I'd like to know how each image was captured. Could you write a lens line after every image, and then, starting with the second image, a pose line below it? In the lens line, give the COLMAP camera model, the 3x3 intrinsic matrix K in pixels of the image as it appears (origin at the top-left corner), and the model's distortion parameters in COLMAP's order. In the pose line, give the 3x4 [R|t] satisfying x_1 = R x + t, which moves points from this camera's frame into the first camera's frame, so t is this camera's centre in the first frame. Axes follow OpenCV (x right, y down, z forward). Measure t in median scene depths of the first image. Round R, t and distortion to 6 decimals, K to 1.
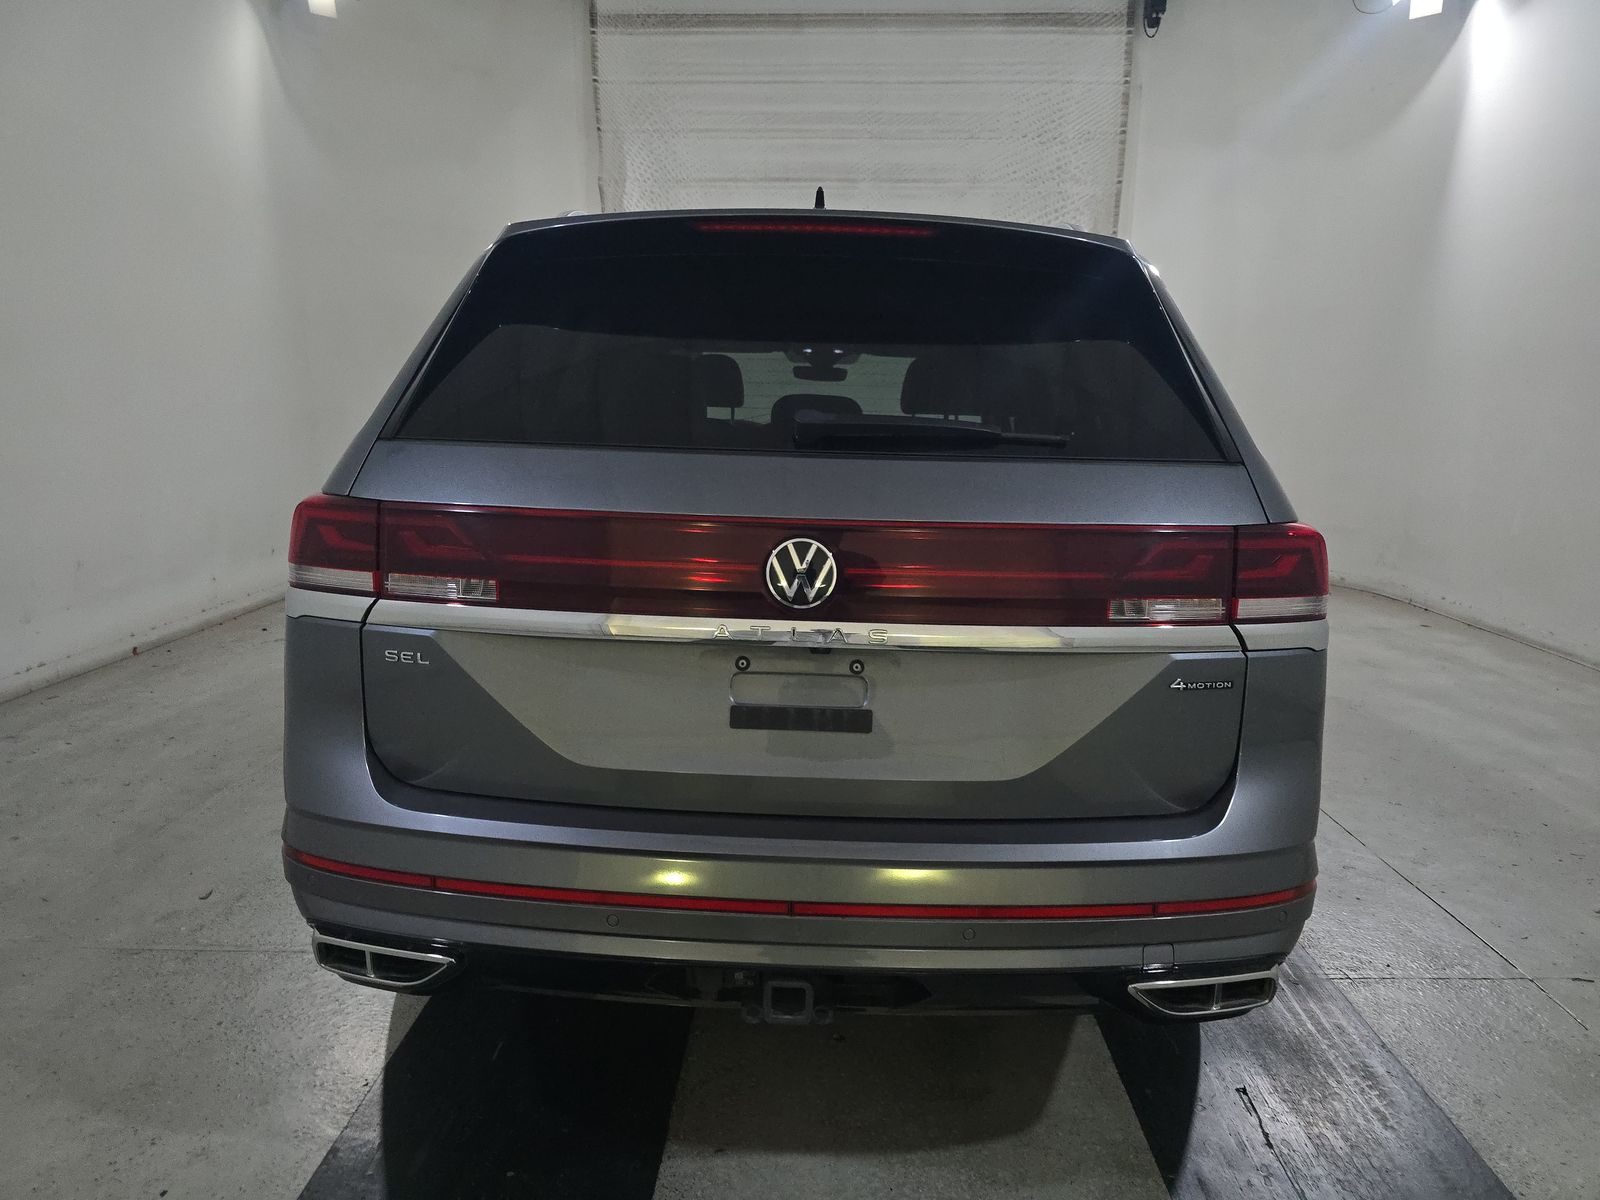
lens RADIAL K [[1068.7, 0, 795.5], [0, 1068.7, 601.4], [0, 0, 1]] dist [0.048200, -0.033163]
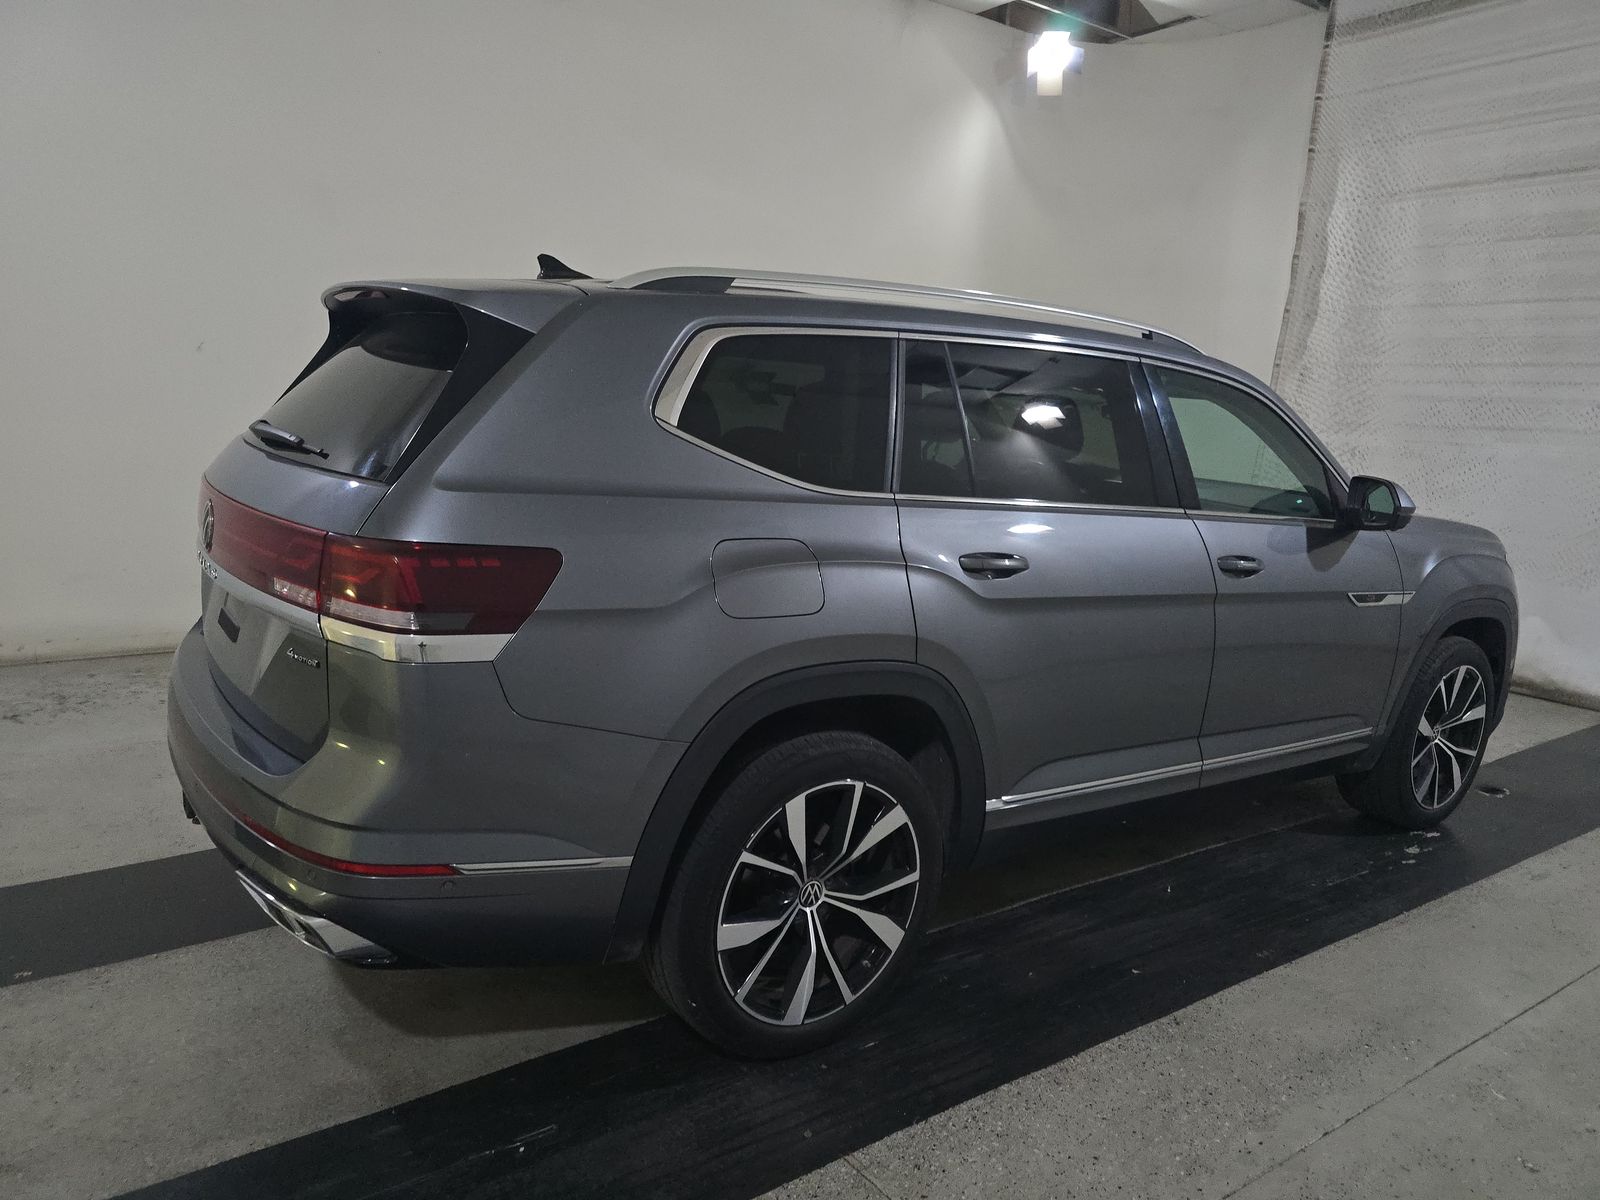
lens RADIAL K [[1068.7, 0, 807.0], [0, 1068.7, 598.7], [0, 0, 1]] dist [0.048200, -0.033163]
pose [[0.606905, 0.165705, -0.777308, 0.342369], [-0.193370, 0.979421, 0.057812, -0.034987], [0.770892, 0.115222, 0.626458, 0.137436]]
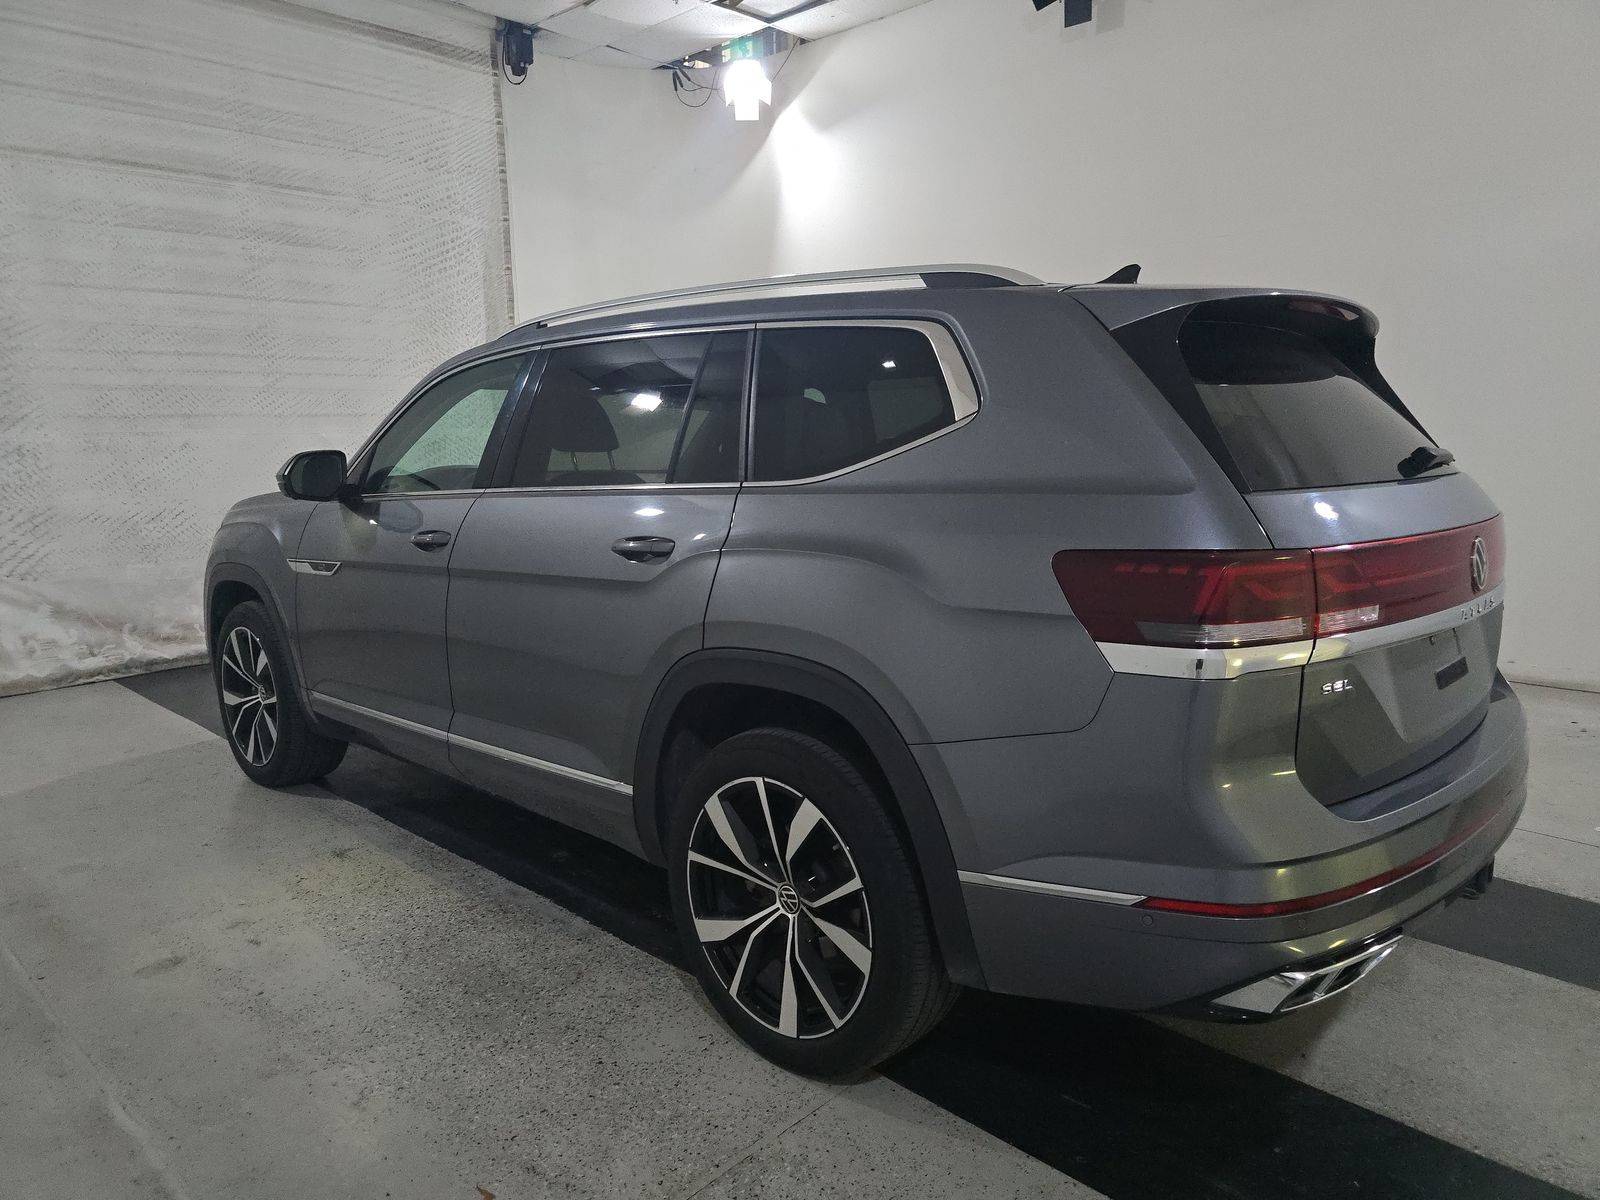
lens RADIAL K [[1068.7, 0, 793.5], [0, 1068.7, 606.7], [0, 0, 1]] dist [0.048200, -0.033163]
pose [[0.675449, -0.146883, 0.722630, -0.311326], [0.159841, 0.985826, 0.050975, -0.035506], [-0.719874, 0.081075, 0.689353, 0.130261]]
